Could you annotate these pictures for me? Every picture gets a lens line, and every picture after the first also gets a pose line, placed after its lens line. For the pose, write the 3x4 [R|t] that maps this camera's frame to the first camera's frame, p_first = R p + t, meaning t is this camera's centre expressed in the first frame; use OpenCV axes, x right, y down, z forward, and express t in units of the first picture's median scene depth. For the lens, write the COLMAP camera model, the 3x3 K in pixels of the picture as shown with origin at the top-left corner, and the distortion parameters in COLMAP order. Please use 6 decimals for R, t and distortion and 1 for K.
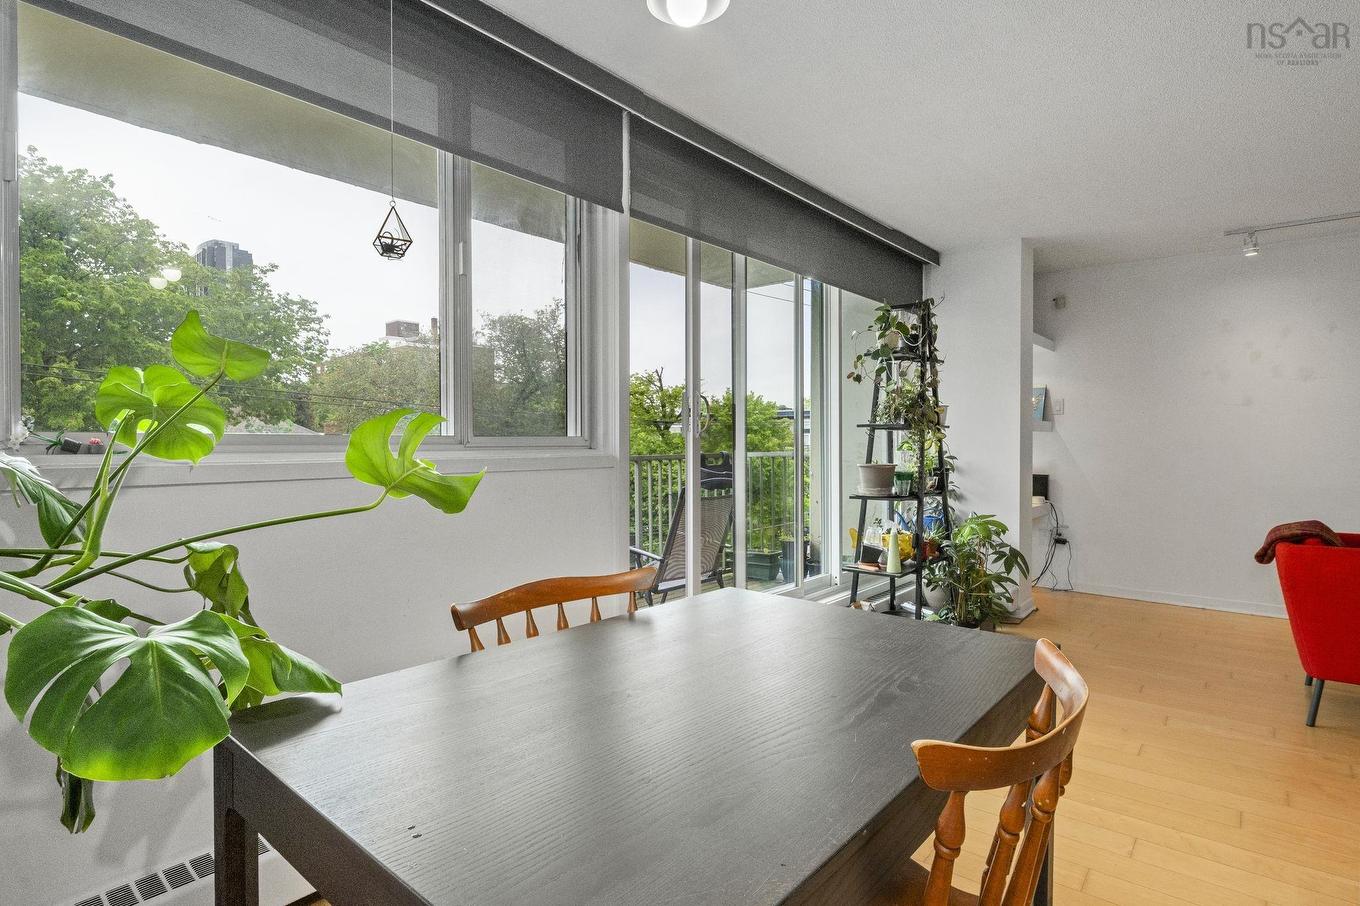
lens RADIAL K [[697.3, 0, 685.5], [0, 697.3, 445.9], [0, 0, 1]] dist [-0.001287, -0.000497]
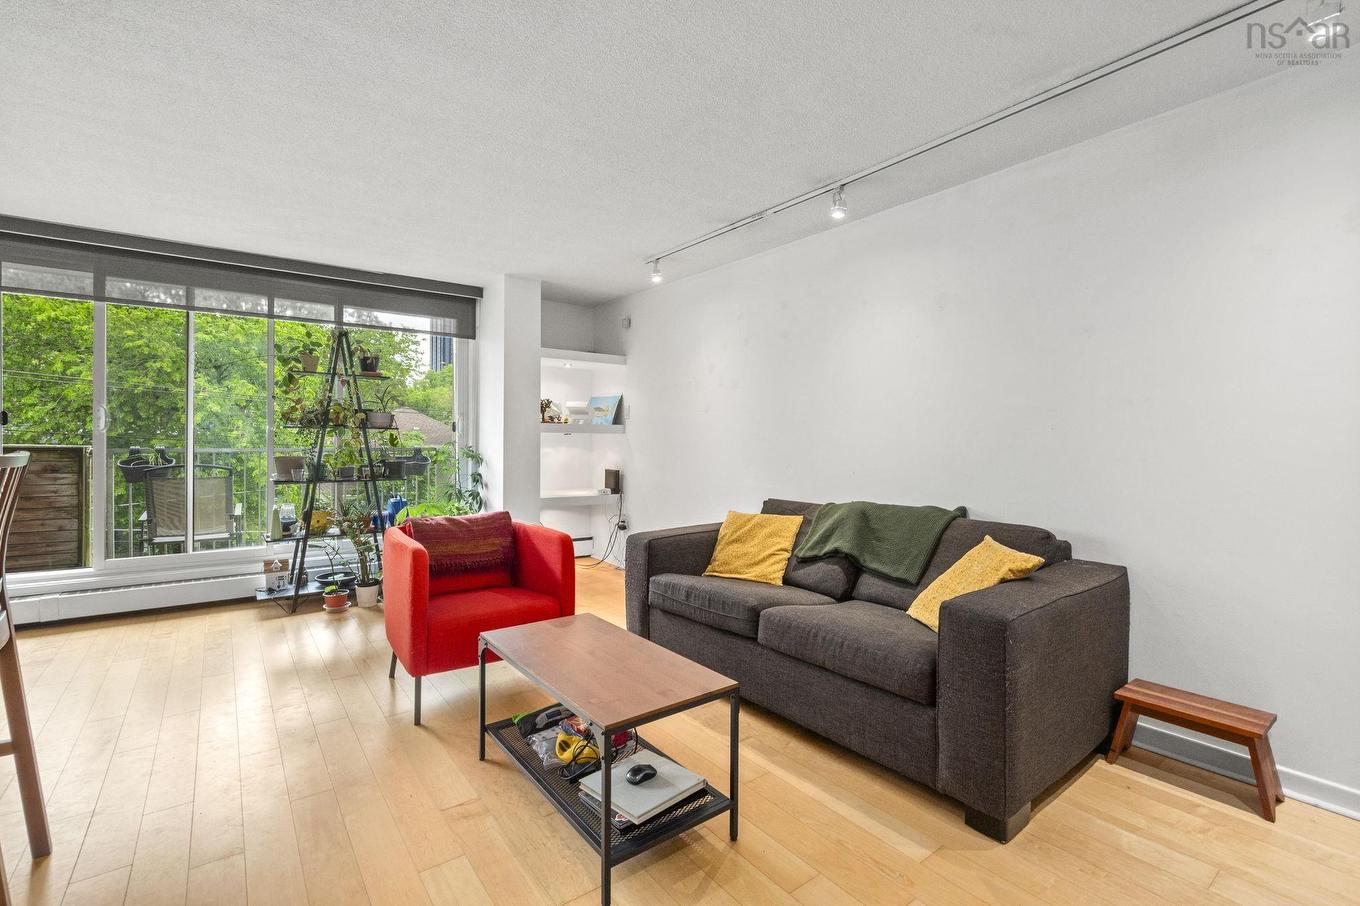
lens RADIAL K [[598.0, 0, 683.8], [0, 598.0, 438.1], [0, 0, 1]] dist [-0.000534, -0.004634]
pose [[0.979573, 0.014256, -0.200585, 0.840291], [-0.016230, 0.999835, -0.008199, -0.007494], [0.200435, 0.011287, 0.979642, 0.035373]]
